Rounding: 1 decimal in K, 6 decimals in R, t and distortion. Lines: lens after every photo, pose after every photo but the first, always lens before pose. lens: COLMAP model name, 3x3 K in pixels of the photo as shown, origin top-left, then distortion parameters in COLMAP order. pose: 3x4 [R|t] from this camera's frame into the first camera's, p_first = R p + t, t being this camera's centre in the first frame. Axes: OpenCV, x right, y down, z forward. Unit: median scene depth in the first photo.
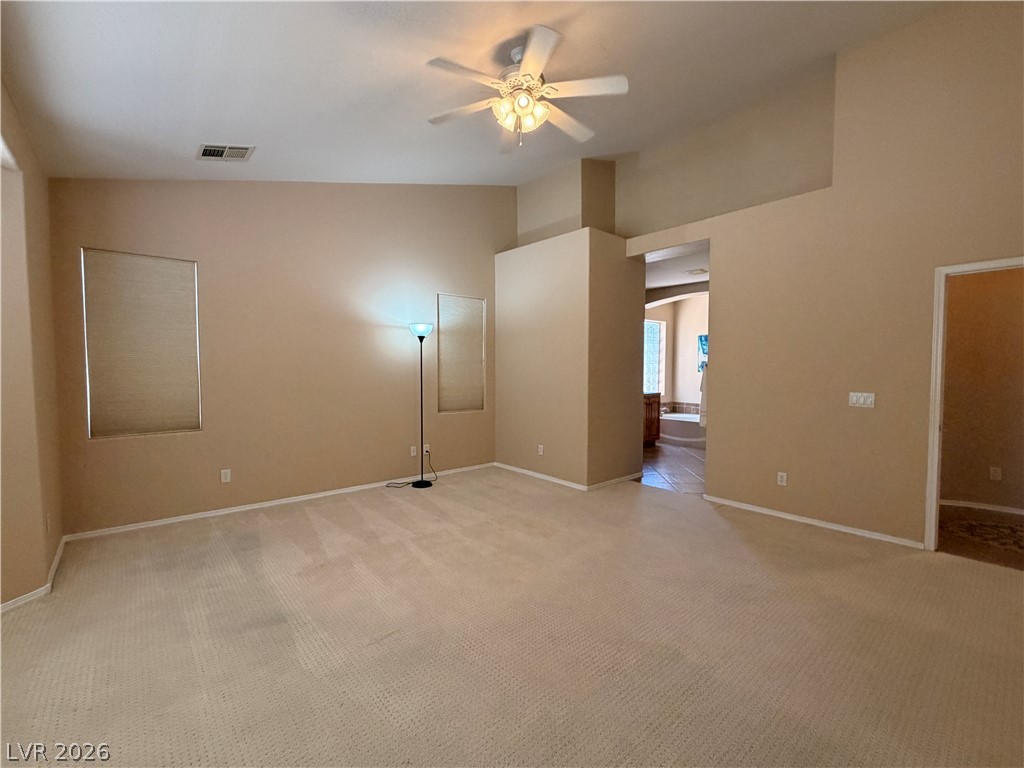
lens RADIAL K [[438.2, 0, 512.0], [0, 438.2, 384.0], [0, 0, 1]] dist [-0.003539, -0.000320]
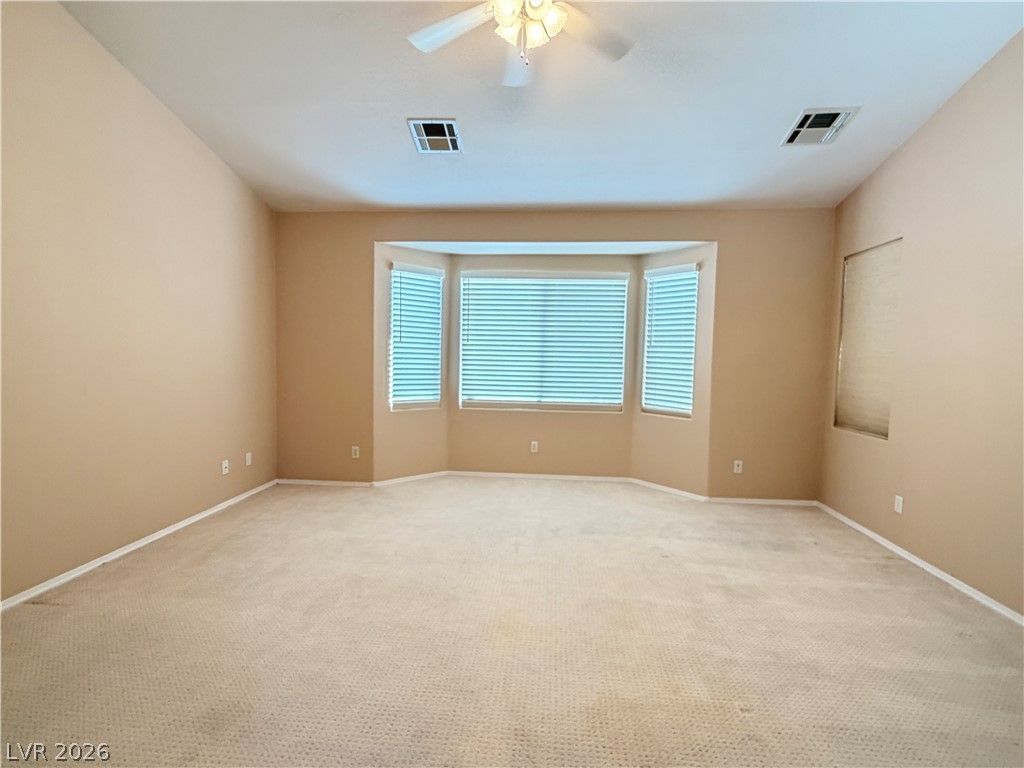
lens RADIAL K [[481.8, 0, 512.0], [0, 481.8, 384.0], [0, 0, 1]] dist [-0.002242, -0.000896]
pose [[-0.716433, 0.028021, -0.697093, 0.492877], [-0.038551, 0.996076, 0.079659, -0.051706], [0.696590, 0.083944, -0.712541, 1.256984]]
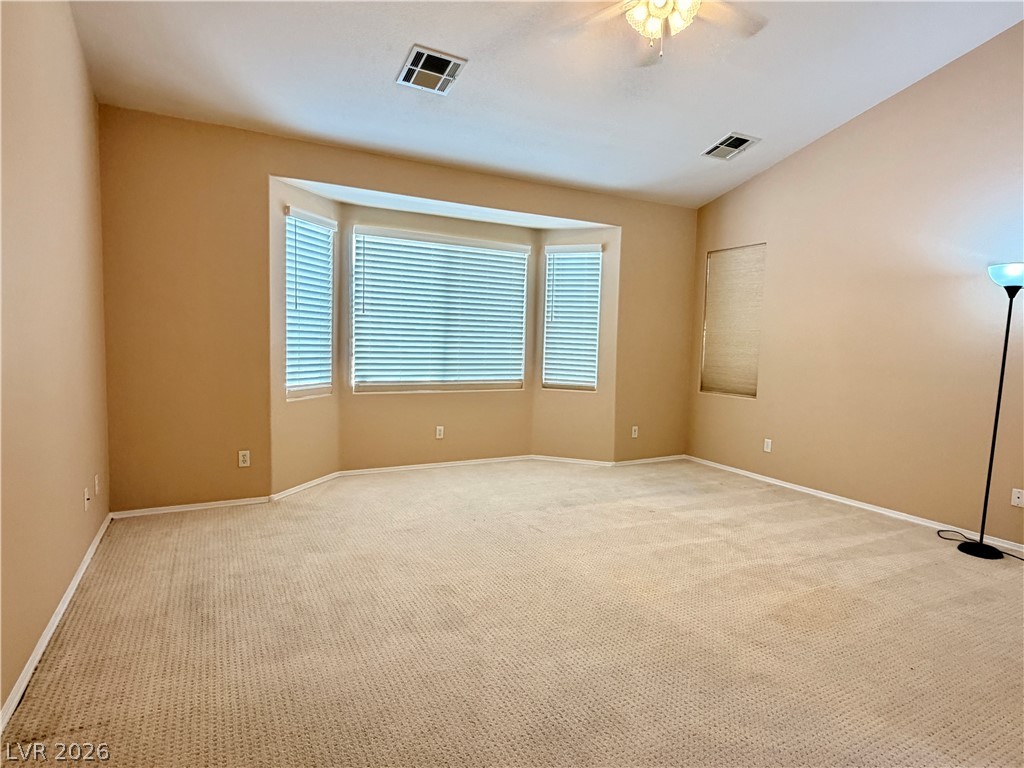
lens RADIAL K [[564.4, 0, 509.4], [0, 564.4, 381.7], [0, 0, 1]] dist [-0.003662, 0.000210]
pose [[-0.225599, 0.069864, -0.971712, 0.878943], [-0.054071, 0.994990, 0.084091, -0.022480], [0.972719, 0.071513, -0.220691, 0.776184]]
